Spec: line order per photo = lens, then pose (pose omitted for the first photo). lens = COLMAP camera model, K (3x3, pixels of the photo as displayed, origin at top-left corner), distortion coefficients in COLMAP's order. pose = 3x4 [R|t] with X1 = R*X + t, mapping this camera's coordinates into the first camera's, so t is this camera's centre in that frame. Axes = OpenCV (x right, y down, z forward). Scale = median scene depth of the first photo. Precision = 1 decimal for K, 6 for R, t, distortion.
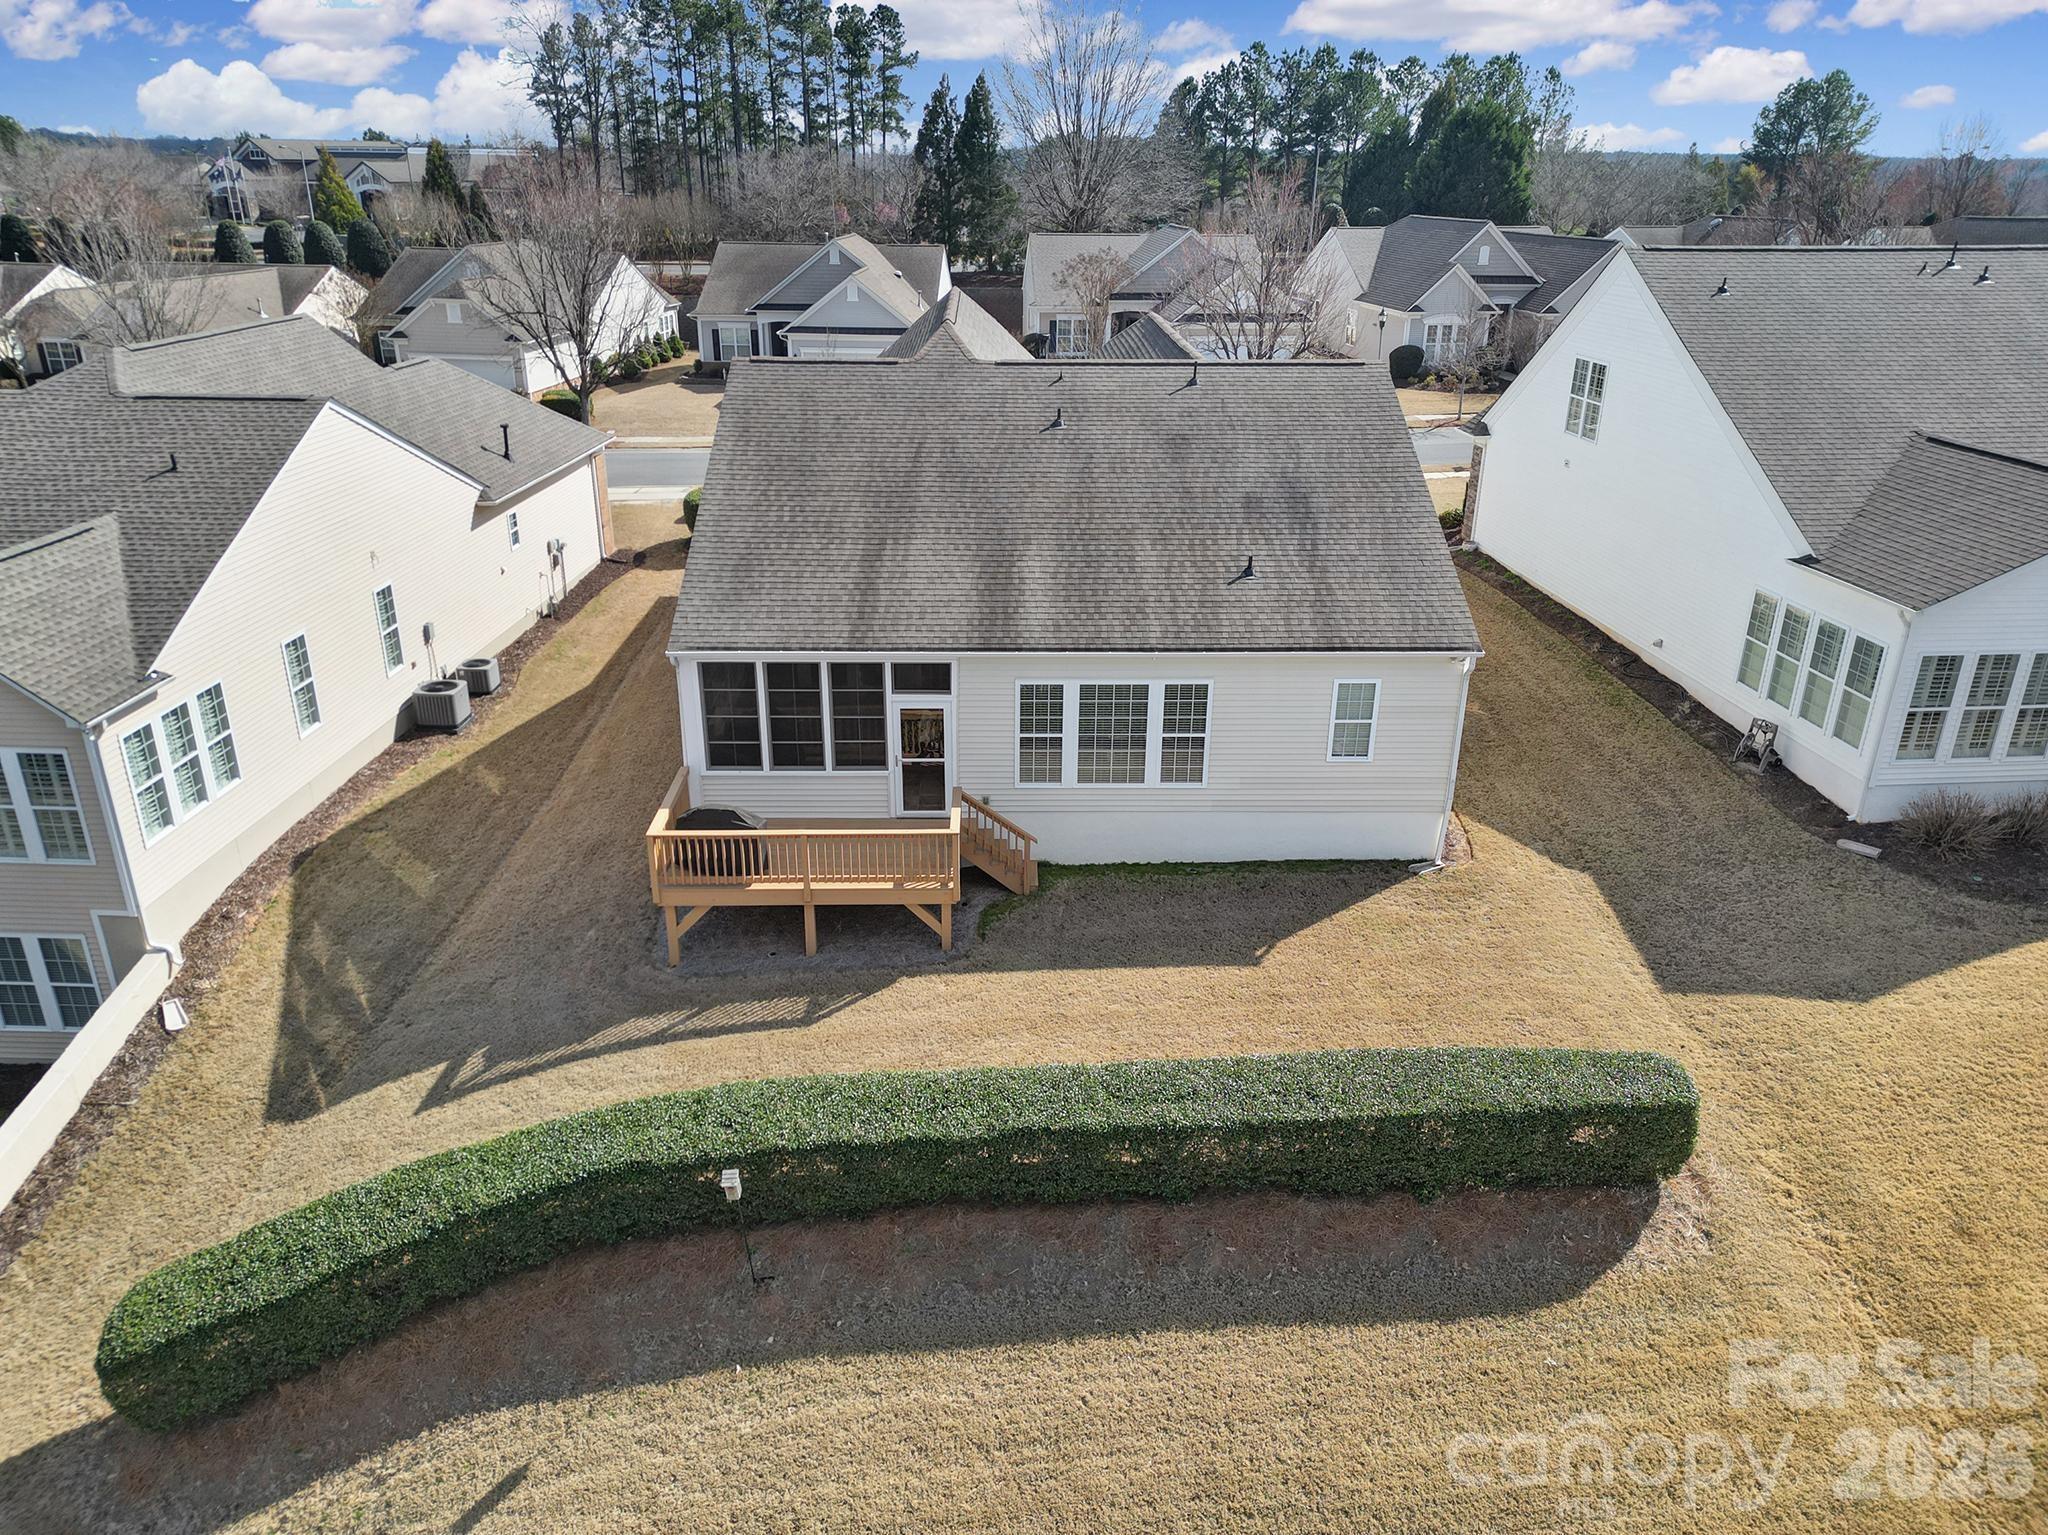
lens RADIAL K [[1408.3, 0, 1024.0], [0, 1408.3, 767.5], [0, 0, 1]] dist [0.071165, -0.068514]
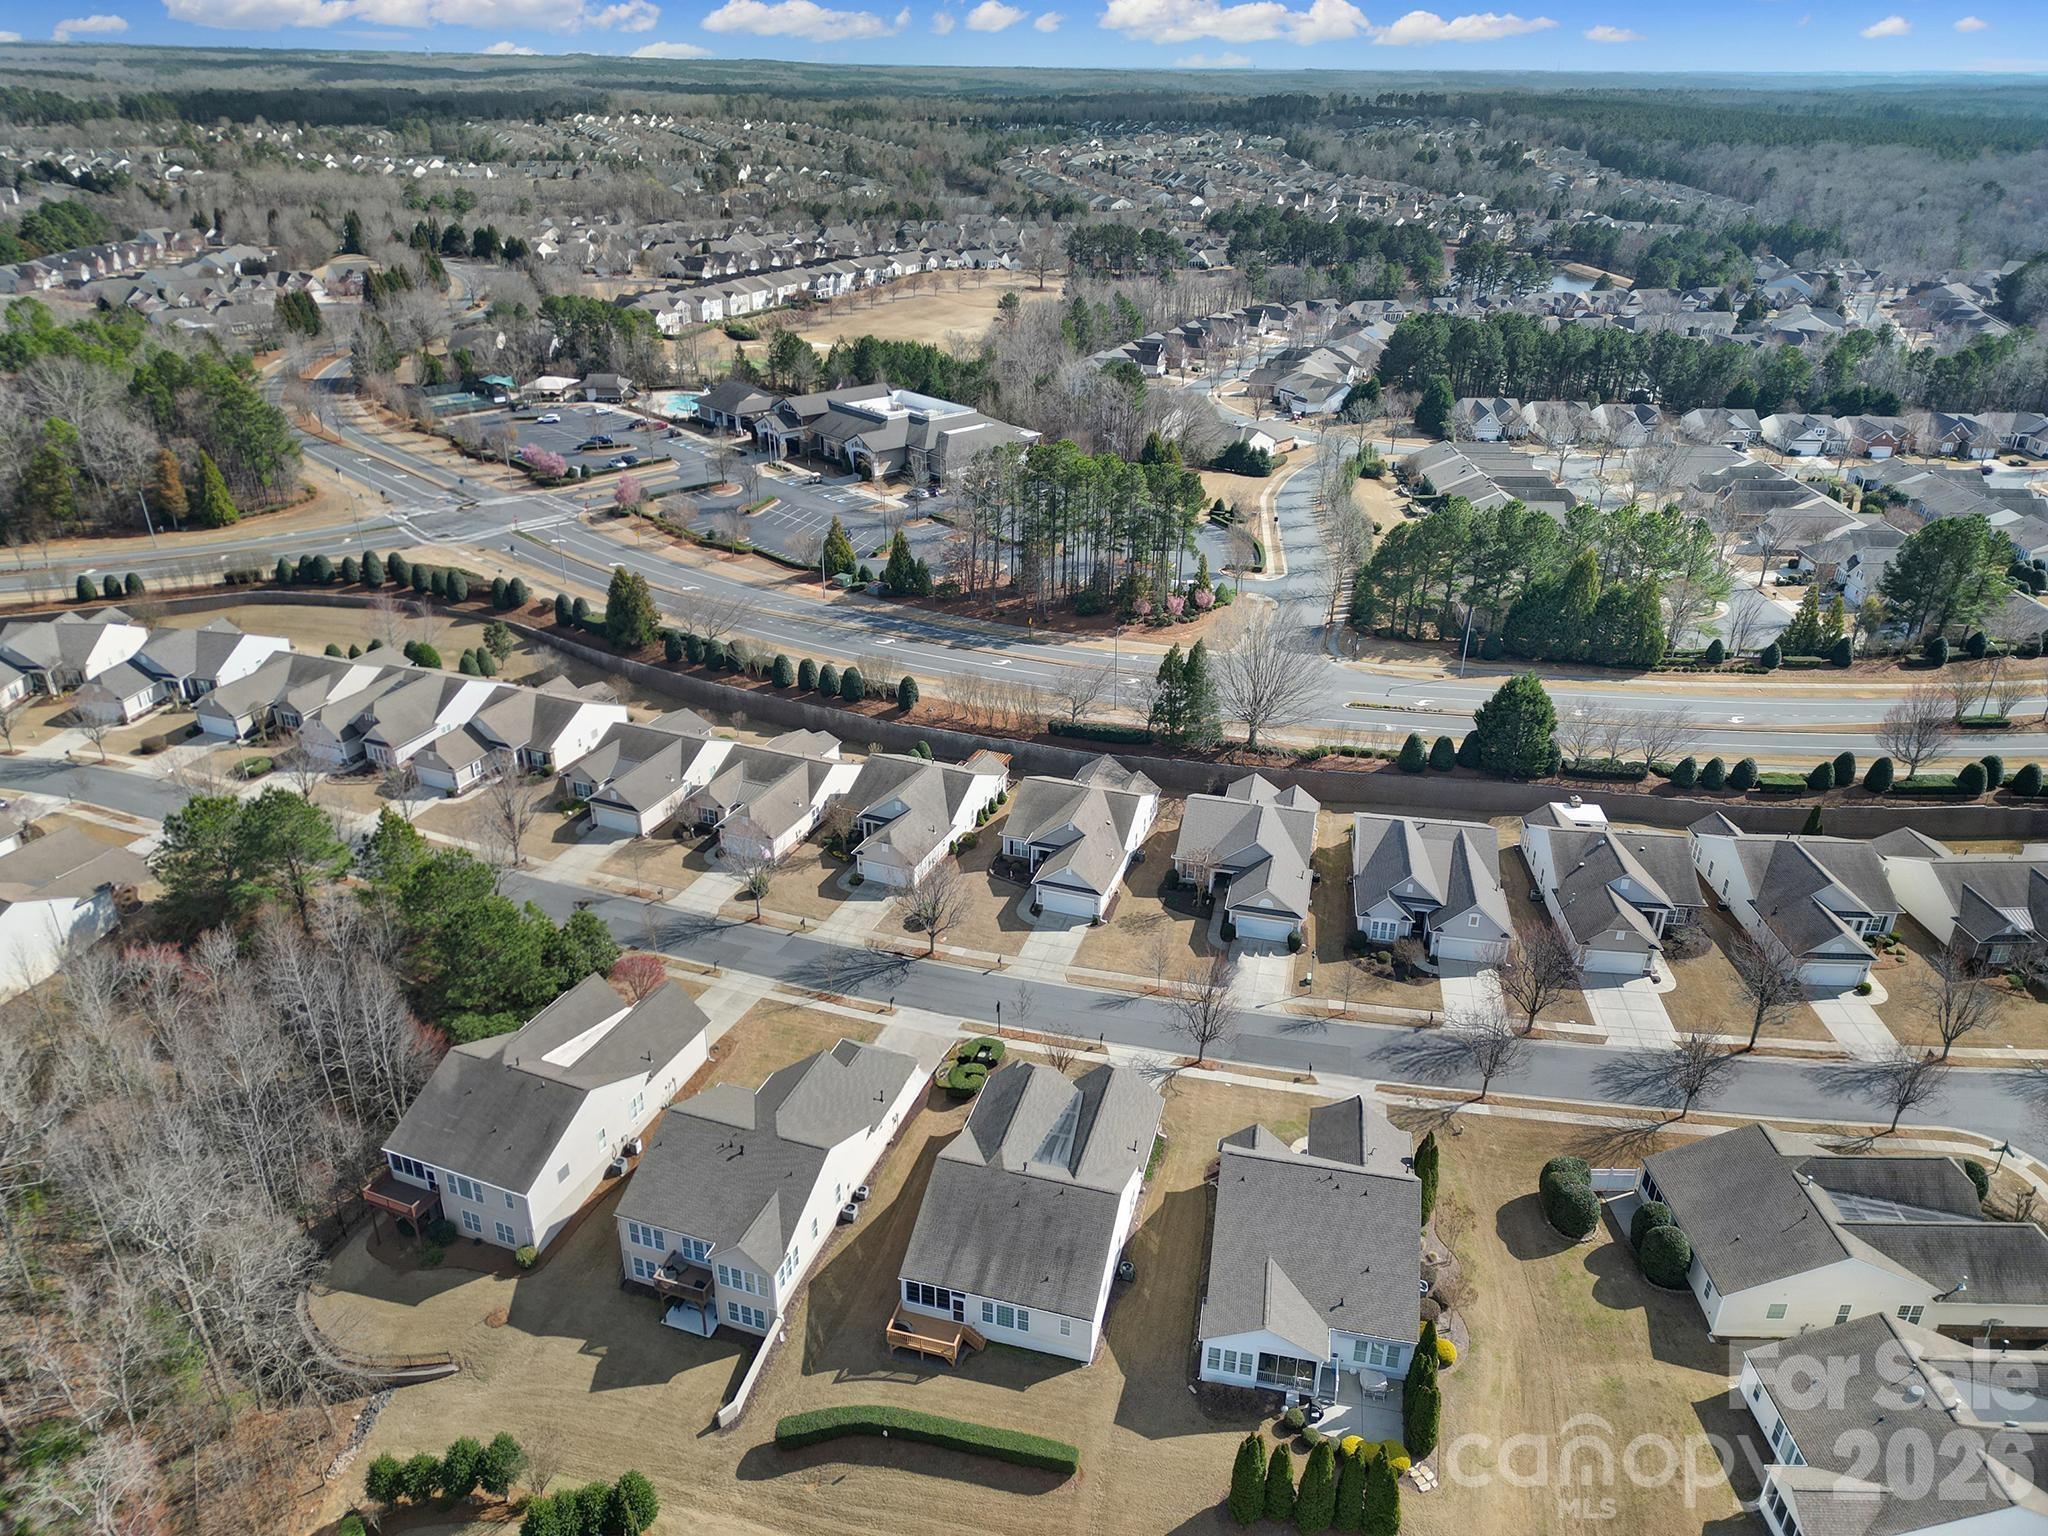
lens RADIAL K [[1408.3, 0, 1024.0], [0, 1408.3, 768.0], [0, 0, 1]] dist [0.071165, -0.068514]
pose [[0.955743, 0.129558, -0.264138, 0.962404], [-0.114016, 0.990763, 0.073414, -1.836257], [0.271210, -0.040049, 0.961687, -2.722251]]
